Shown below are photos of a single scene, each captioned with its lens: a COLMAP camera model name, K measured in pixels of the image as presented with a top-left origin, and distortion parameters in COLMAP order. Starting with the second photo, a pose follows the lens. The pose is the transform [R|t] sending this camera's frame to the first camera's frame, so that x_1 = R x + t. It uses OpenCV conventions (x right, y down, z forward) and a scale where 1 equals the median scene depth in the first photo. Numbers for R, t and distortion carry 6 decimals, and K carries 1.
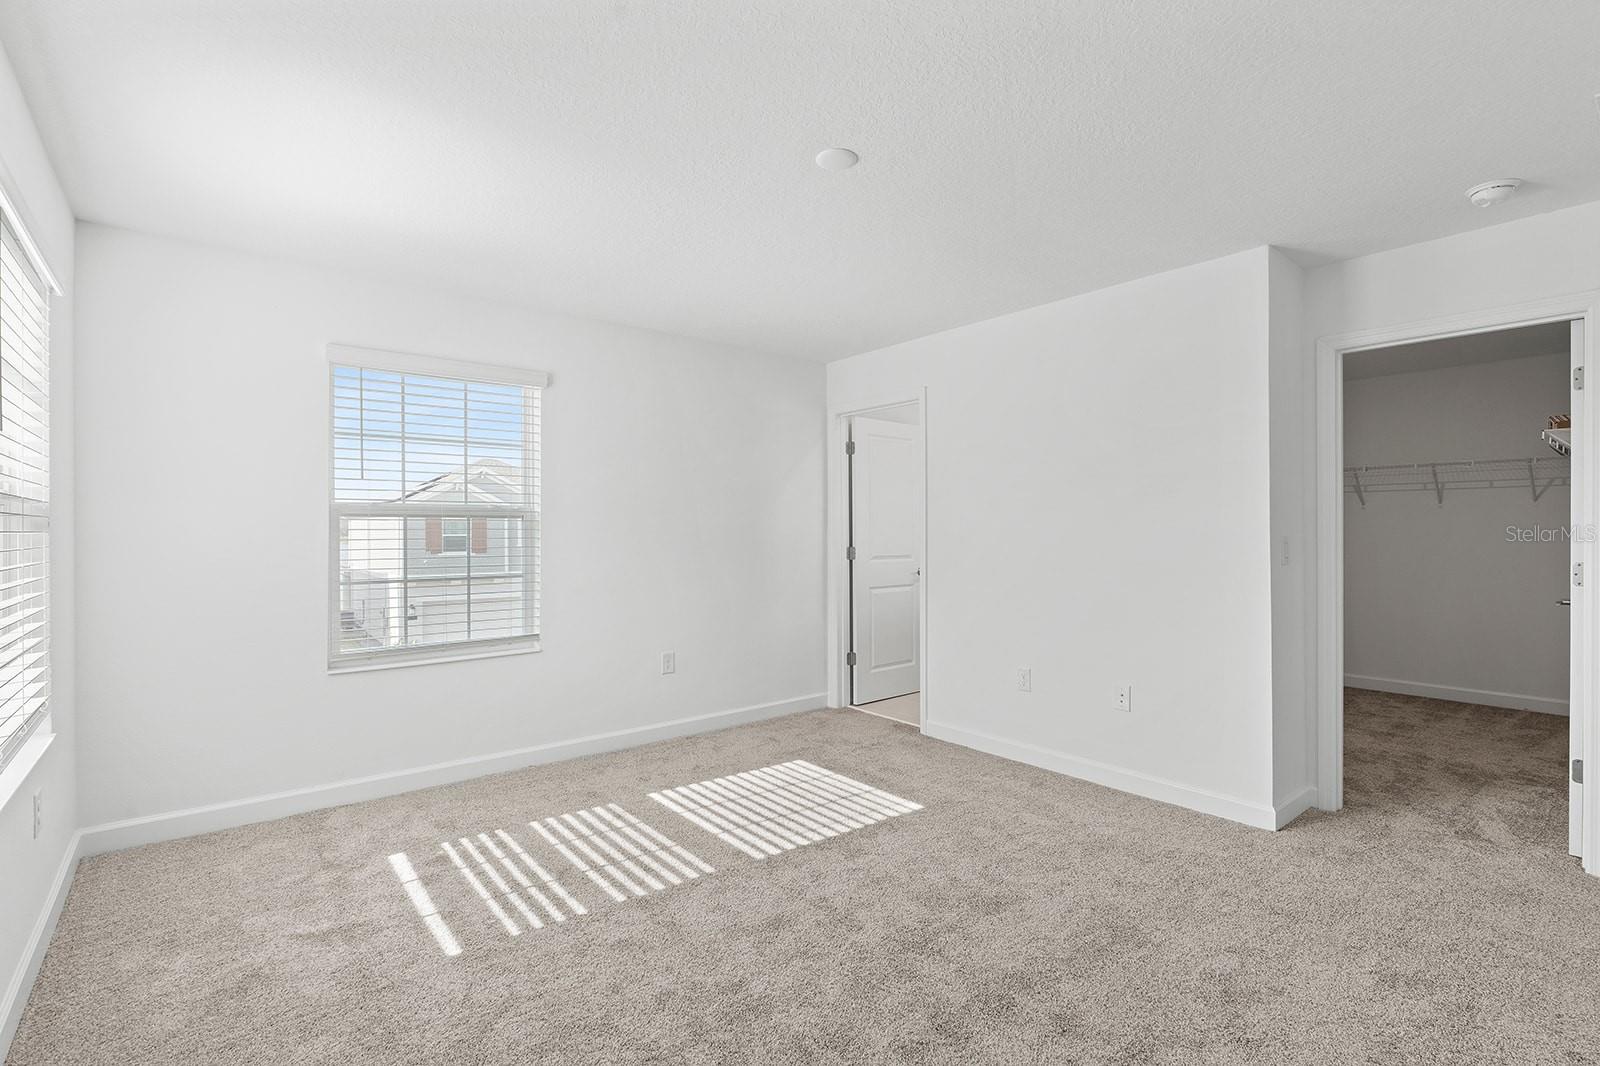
lens RADIAL K [[726.8, 0, 809.4], [0, 726.8, 534.0], [0, 0, 1]] dist [-0.008001, 0.001650]
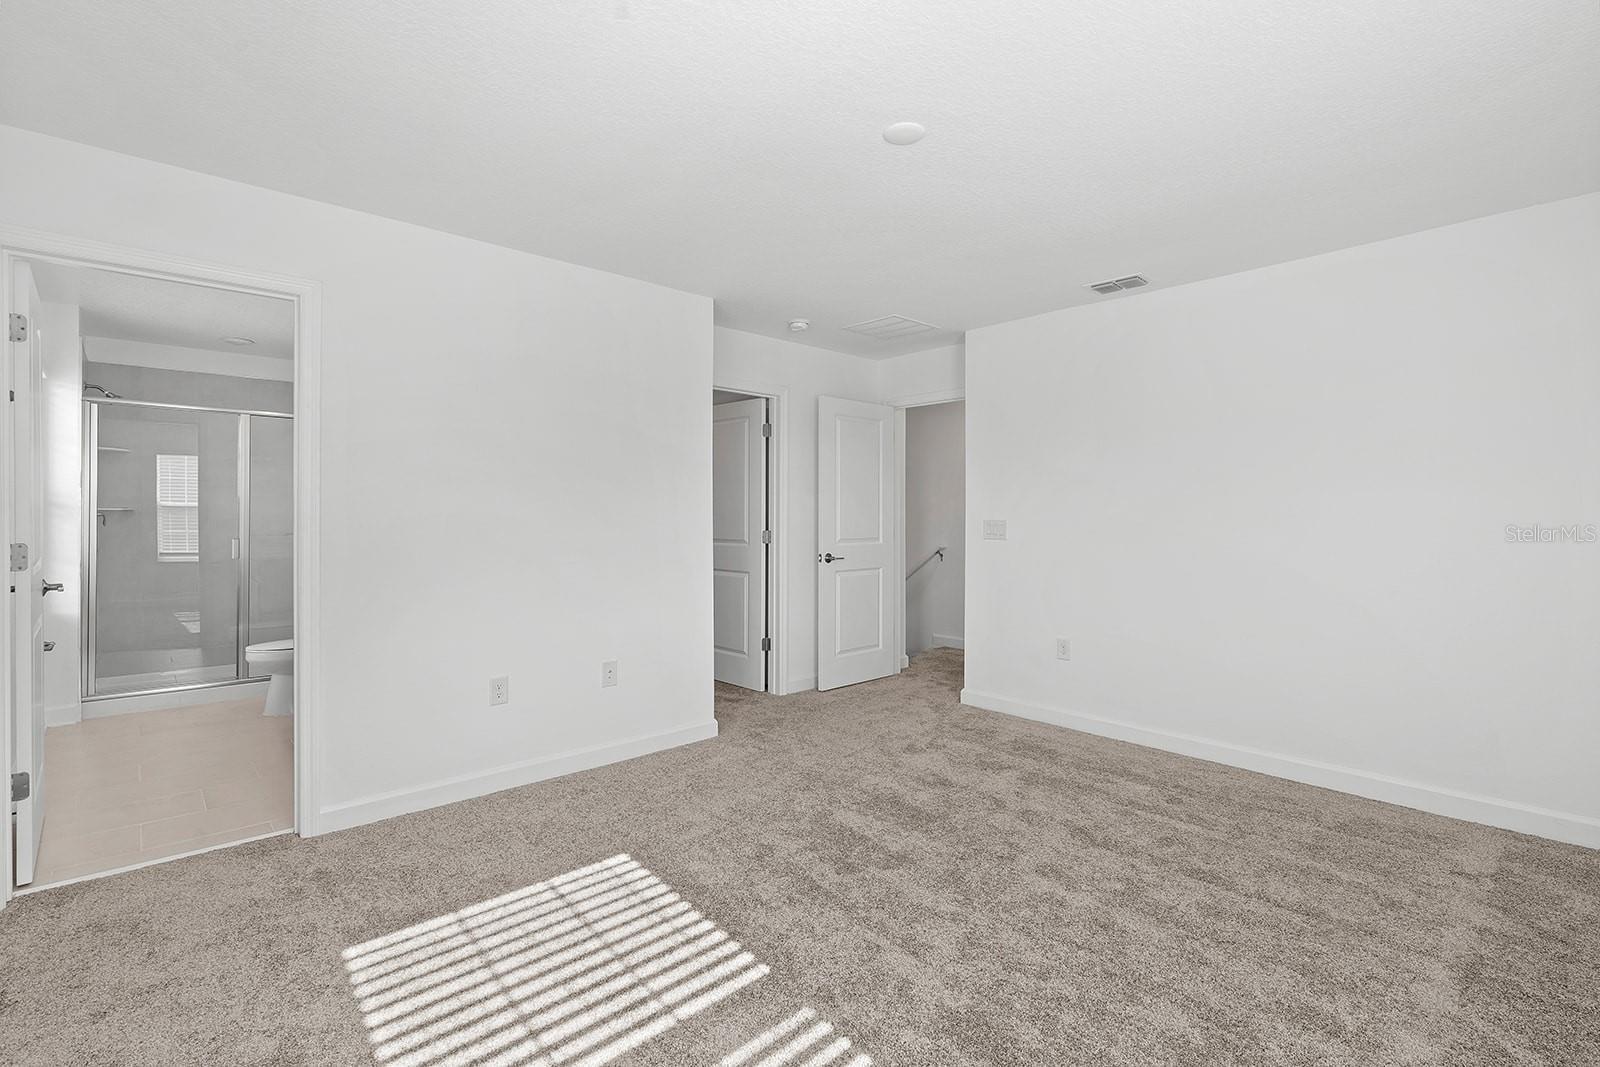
lens RADIAL K [[726.8, 0, 801.3], [0, 726.8, 502.6], [0, 0, 1]] dist [-0.008001, 0.001650]
pose [[-0.040272, 0.009557, 0.999143, -0.732877], [-0.000579, 0.999954, -0.009588, -0.010945], [-0.999189, -0.000965, -0.040264, 0.916364]]
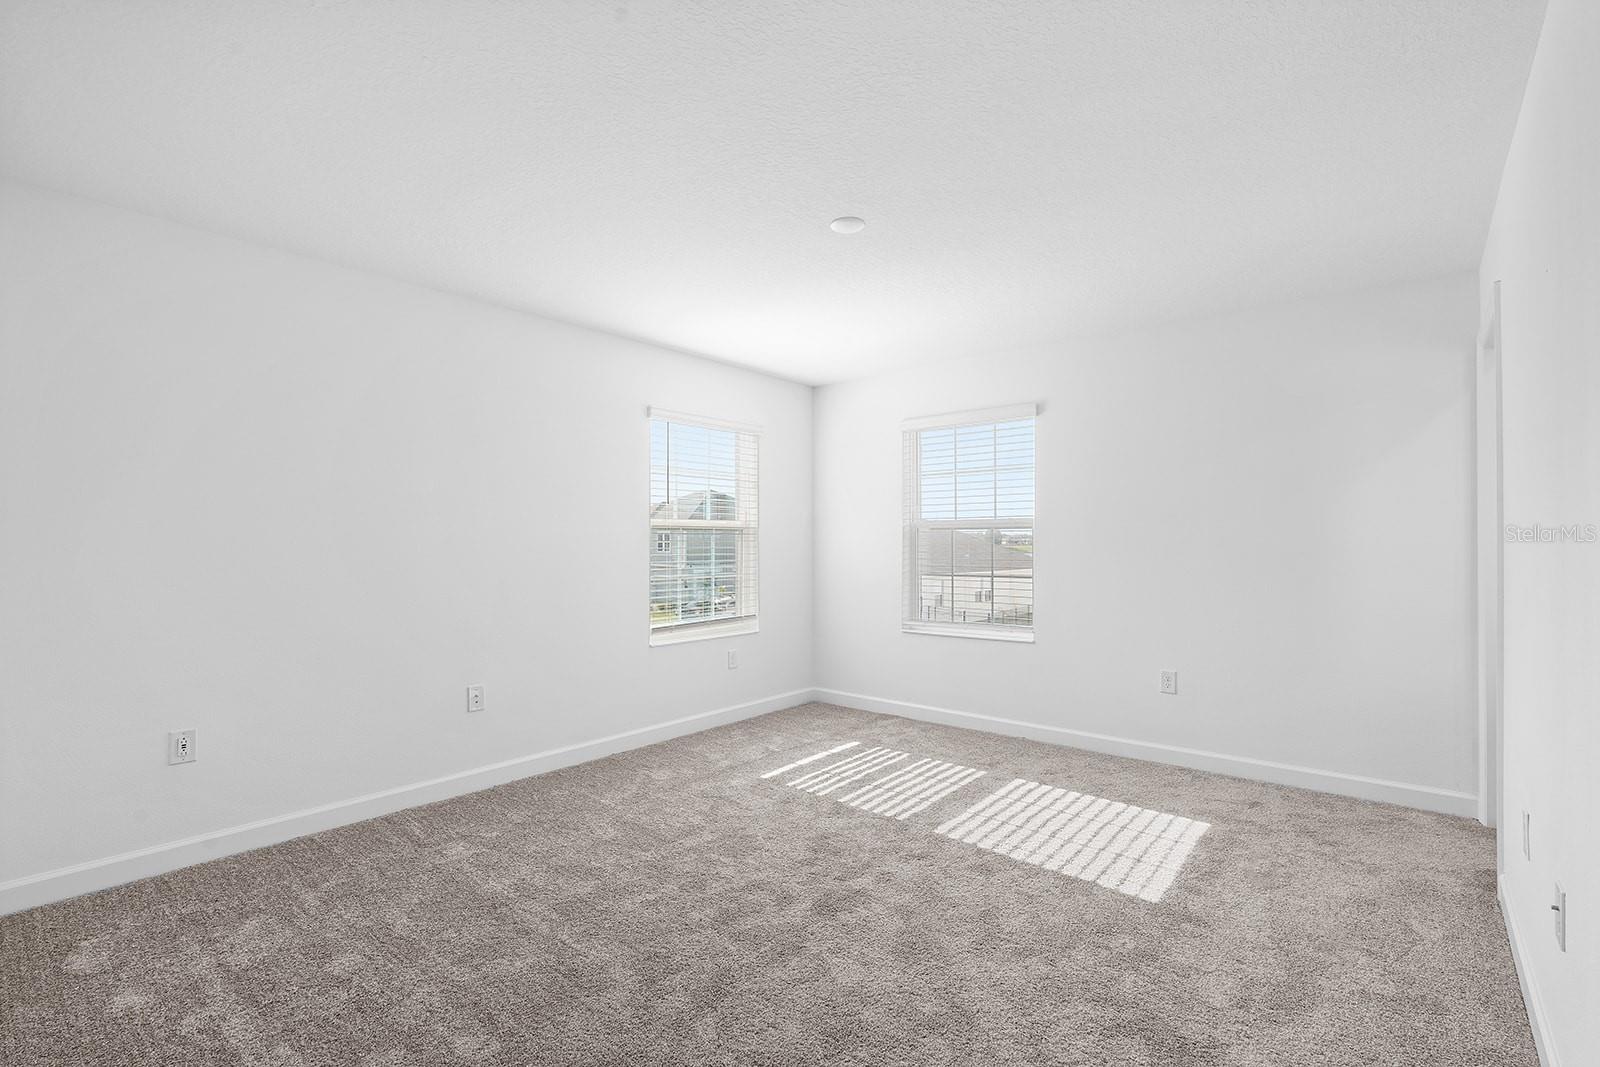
lens RADIAL K [[726.8, 0, 801.8], [0, 726.8, 536.8], [0, 0, 1]] dist [-0.008001, 0.001650]
pose [[0.188112, -0.001815, -0.982146, 0.917478], [-0.000944, 0.999997, -0.002029, -0.007449], [0.982147, 0.001309, 0.188110, 0.537531]]
